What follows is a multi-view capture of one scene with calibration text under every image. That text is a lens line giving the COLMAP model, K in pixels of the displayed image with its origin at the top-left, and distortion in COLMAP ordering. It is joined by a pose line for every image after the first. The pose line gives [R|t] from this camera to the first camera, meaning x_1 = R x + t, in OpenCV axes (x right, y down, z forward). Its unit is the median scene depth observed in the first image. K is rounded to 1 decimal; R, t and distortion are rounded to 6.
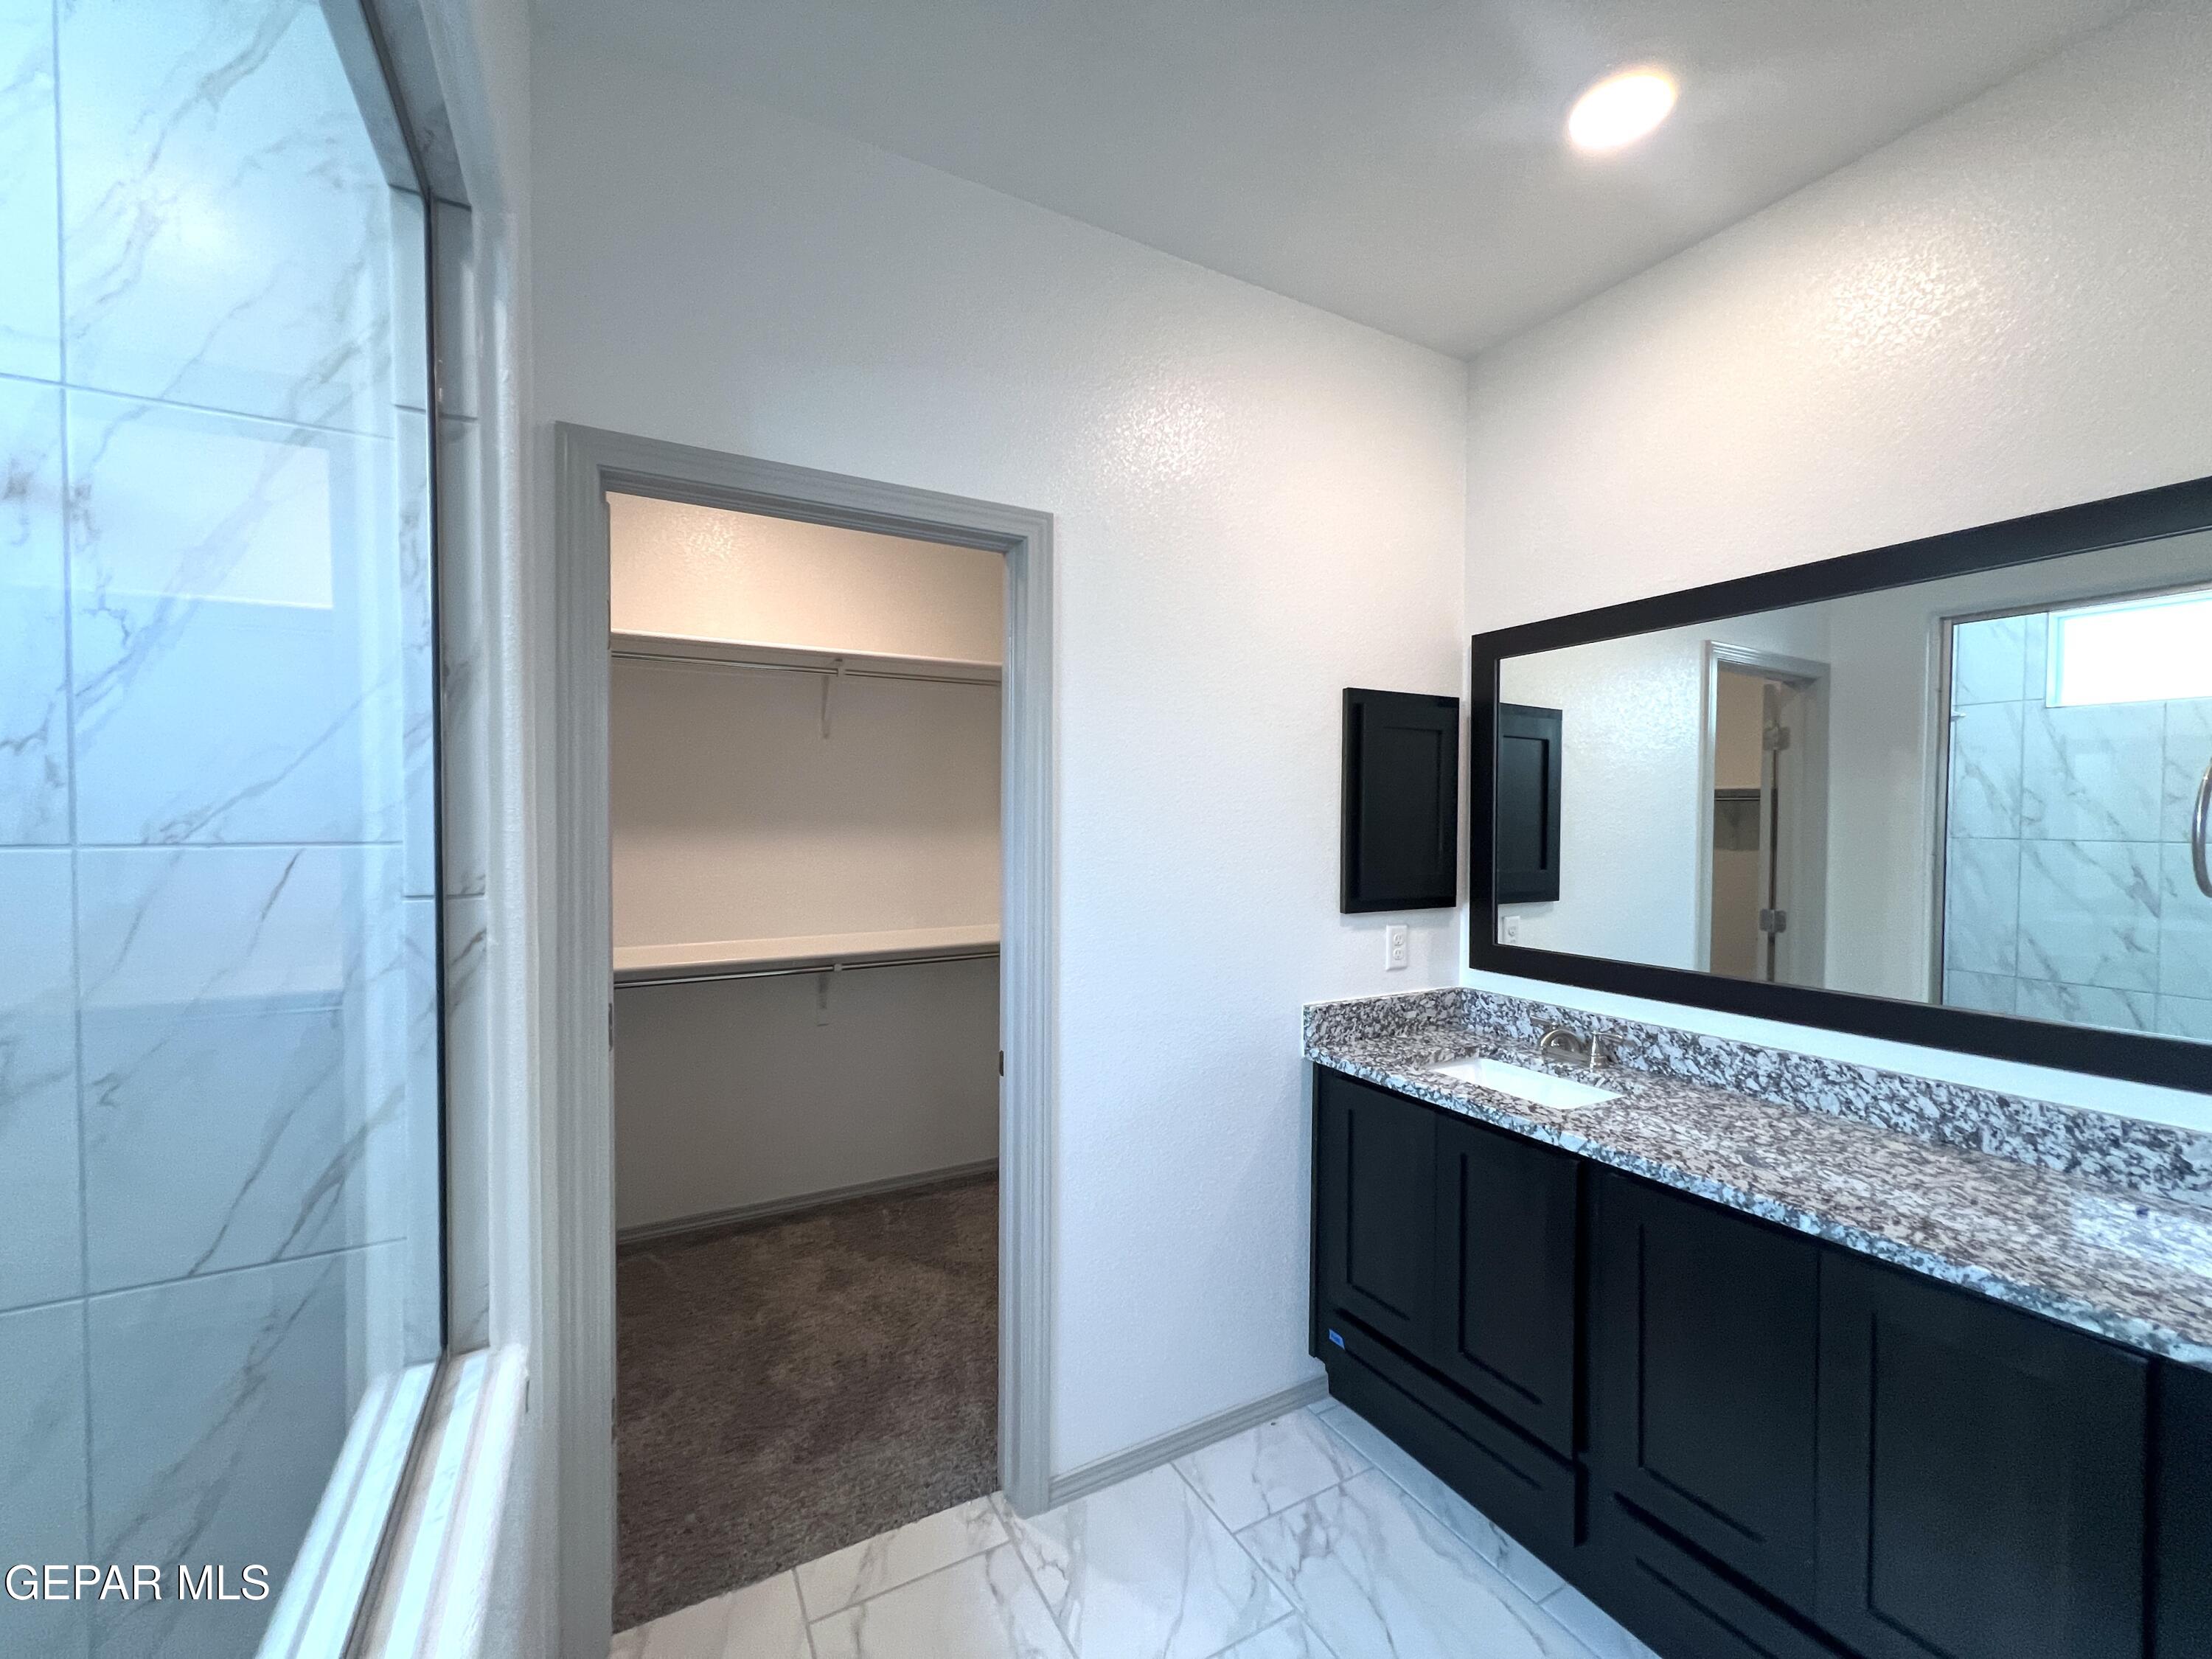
lens RADIAL K [[888.4, 0, 1100.4], [0, 888.4, 836.0], [0, 0, 1]] dist [0.003465, 0.000318]
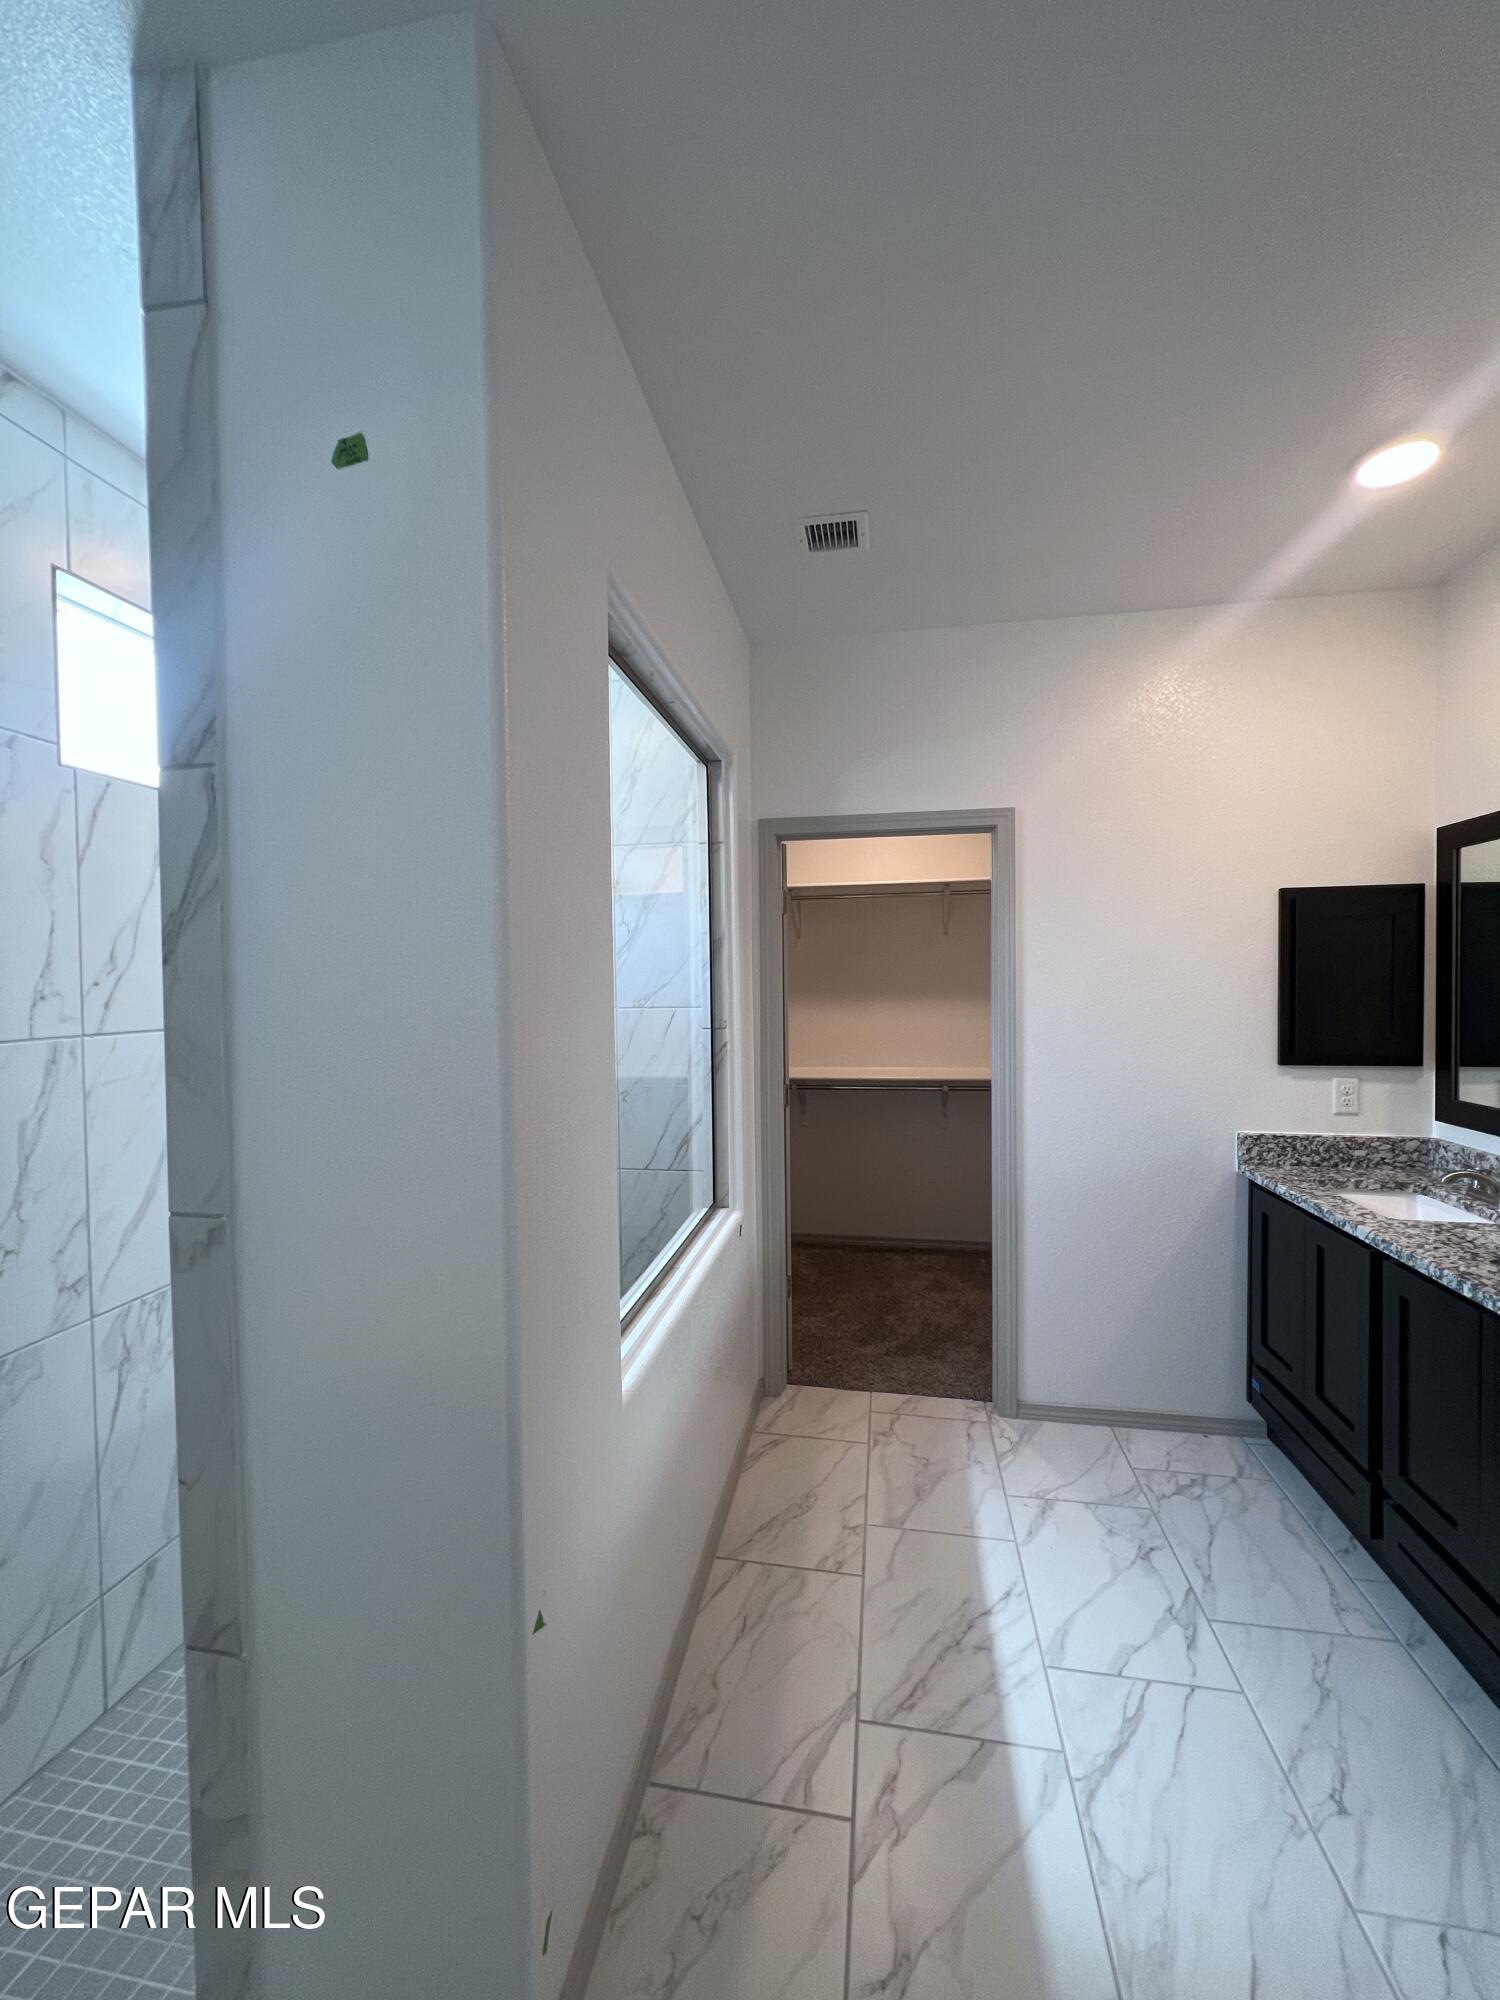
lens RADIAL K [[803.3, 0, 747.1], [0, 803.3, 997.0], [0, 0, 1]] dist [0.003465, 0.000318]
pose [[0.782435, -0.000382, -0.622733, 0.485898], [0.001906, 0.999997, 0.001781, -0.017405], [0.622730, -0.002580, 0.782433, -0.468594]]
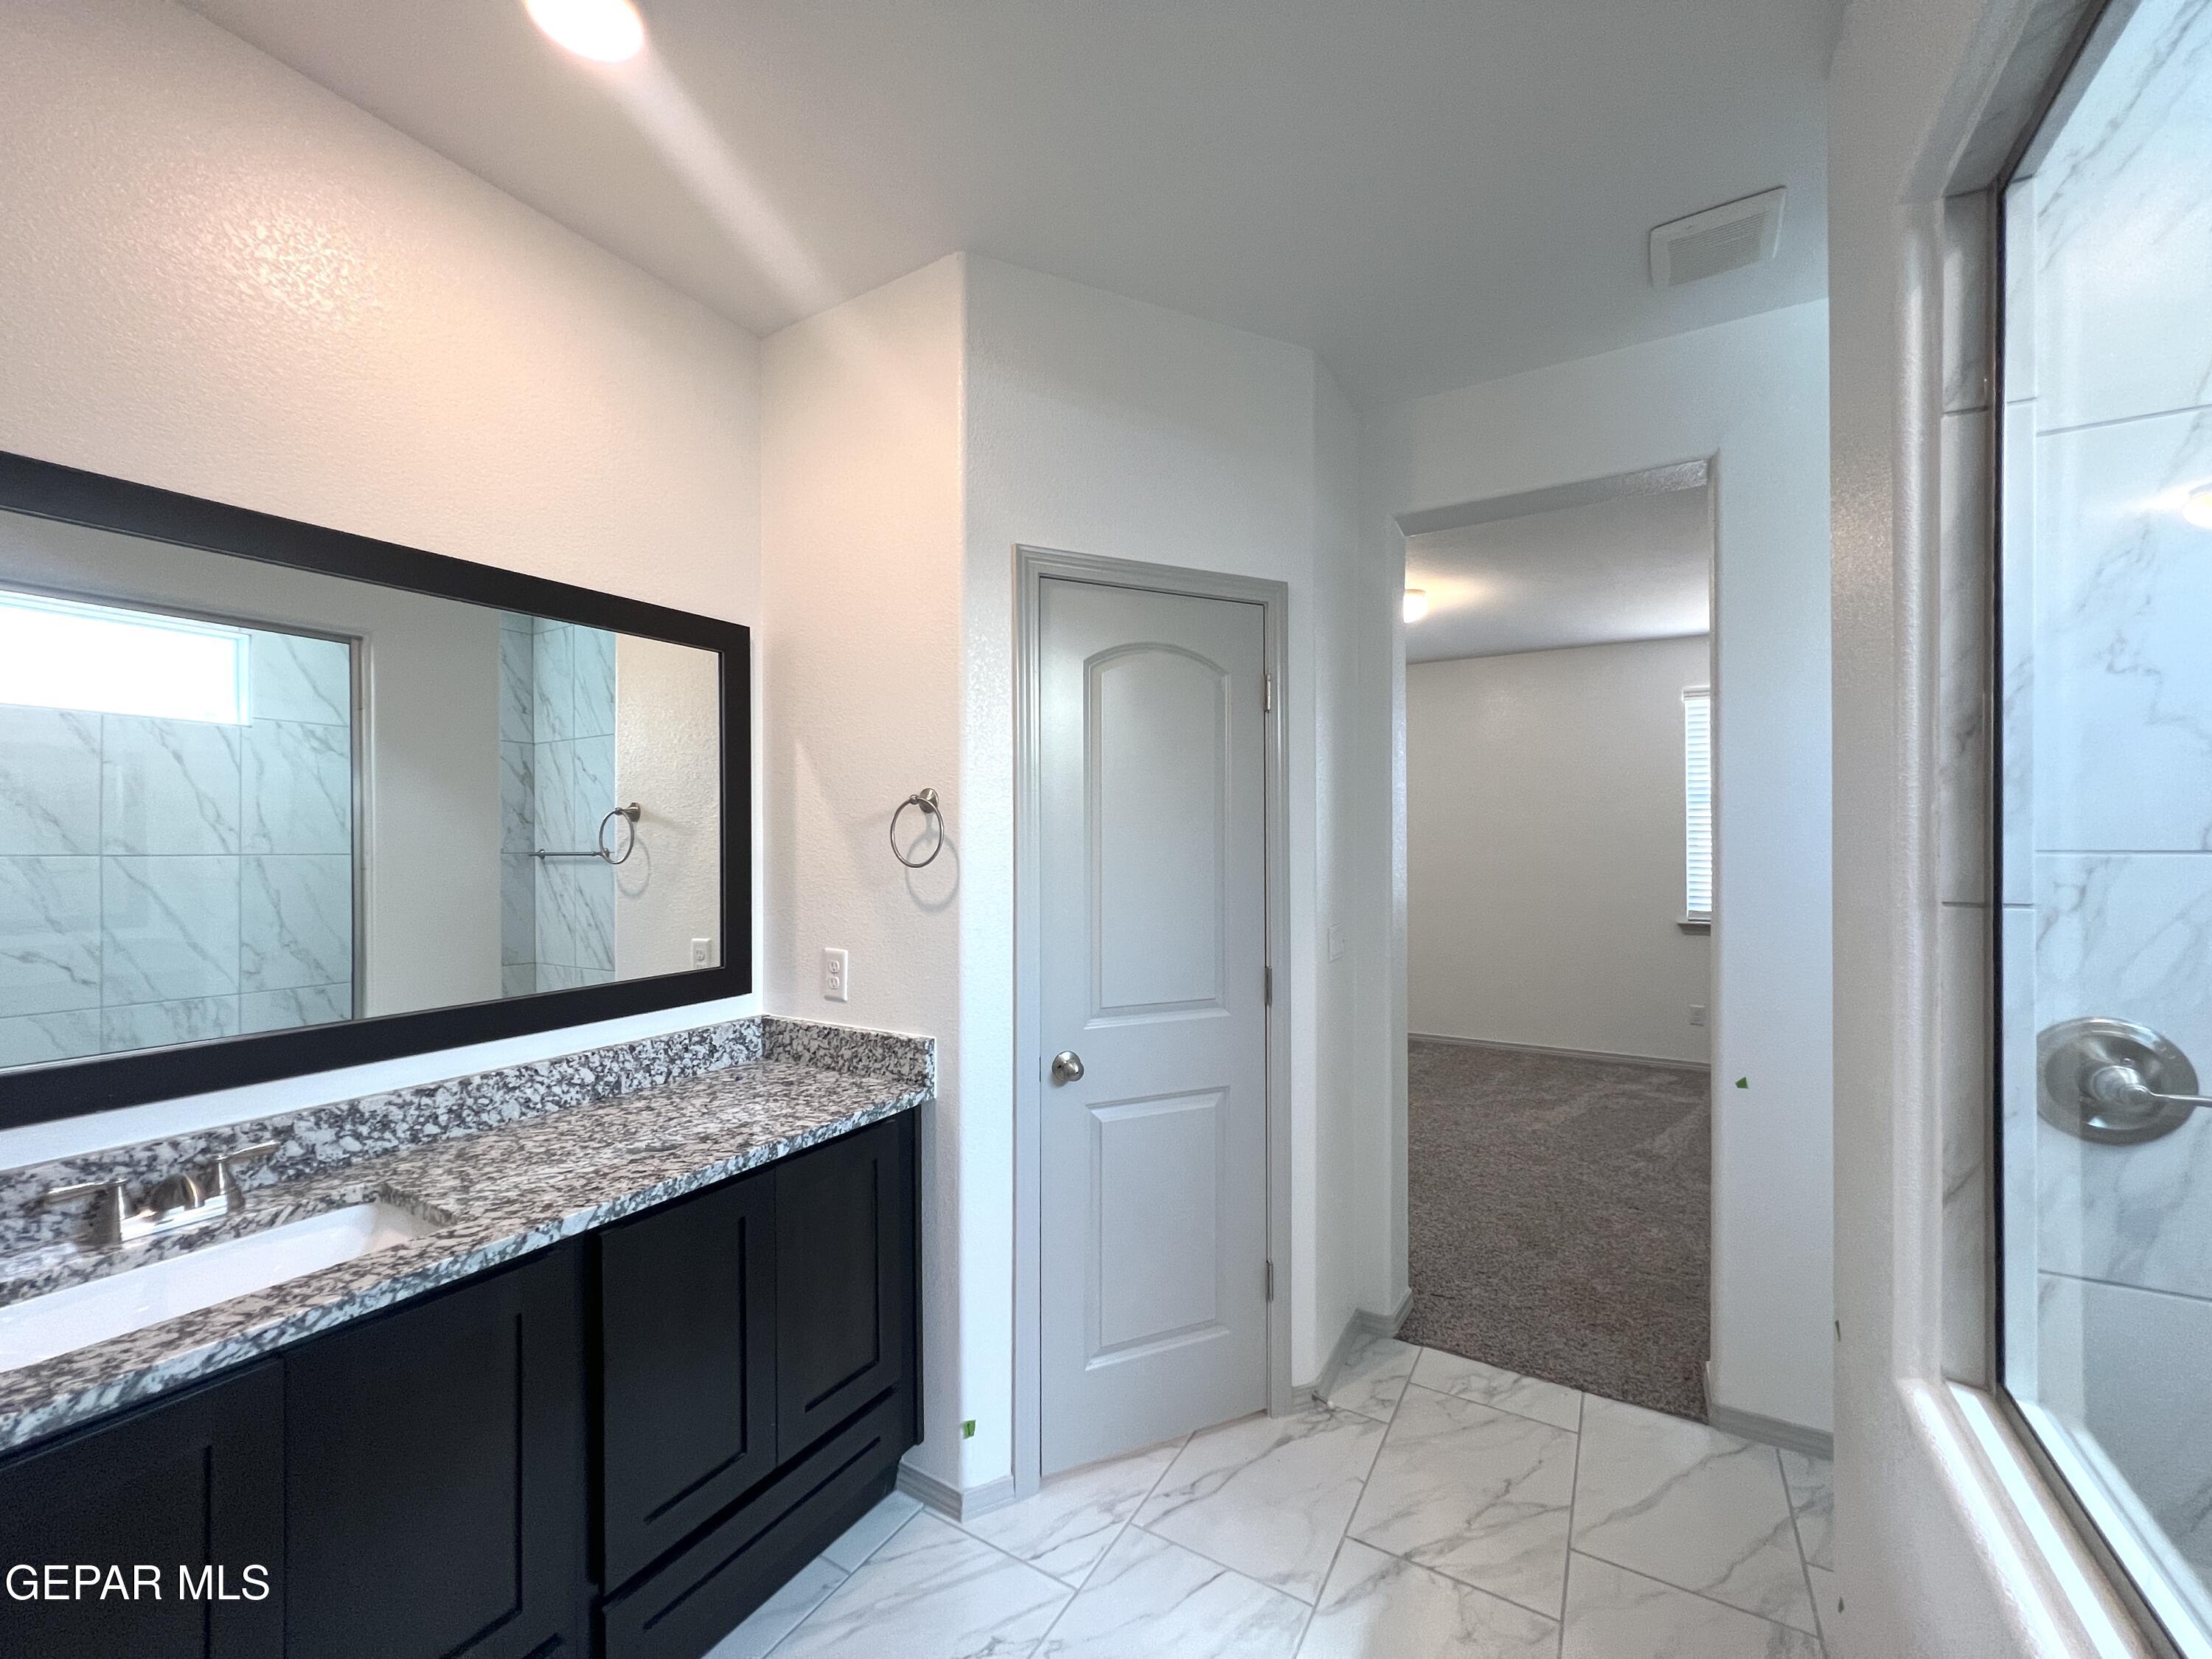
lens RADIAL K [[888.4, 0, 1101.1], [0, 888.4, 841.2], [0, 0, 1]] dist [0.003465, 0.000318]
pose [[-0.506091, 0.002622, 0.862476, -0.353106], [0.022177, 0.999704, 0.009974, 0.003042], [-0.862195, 0.024175, -0.505999, 0.871397]]
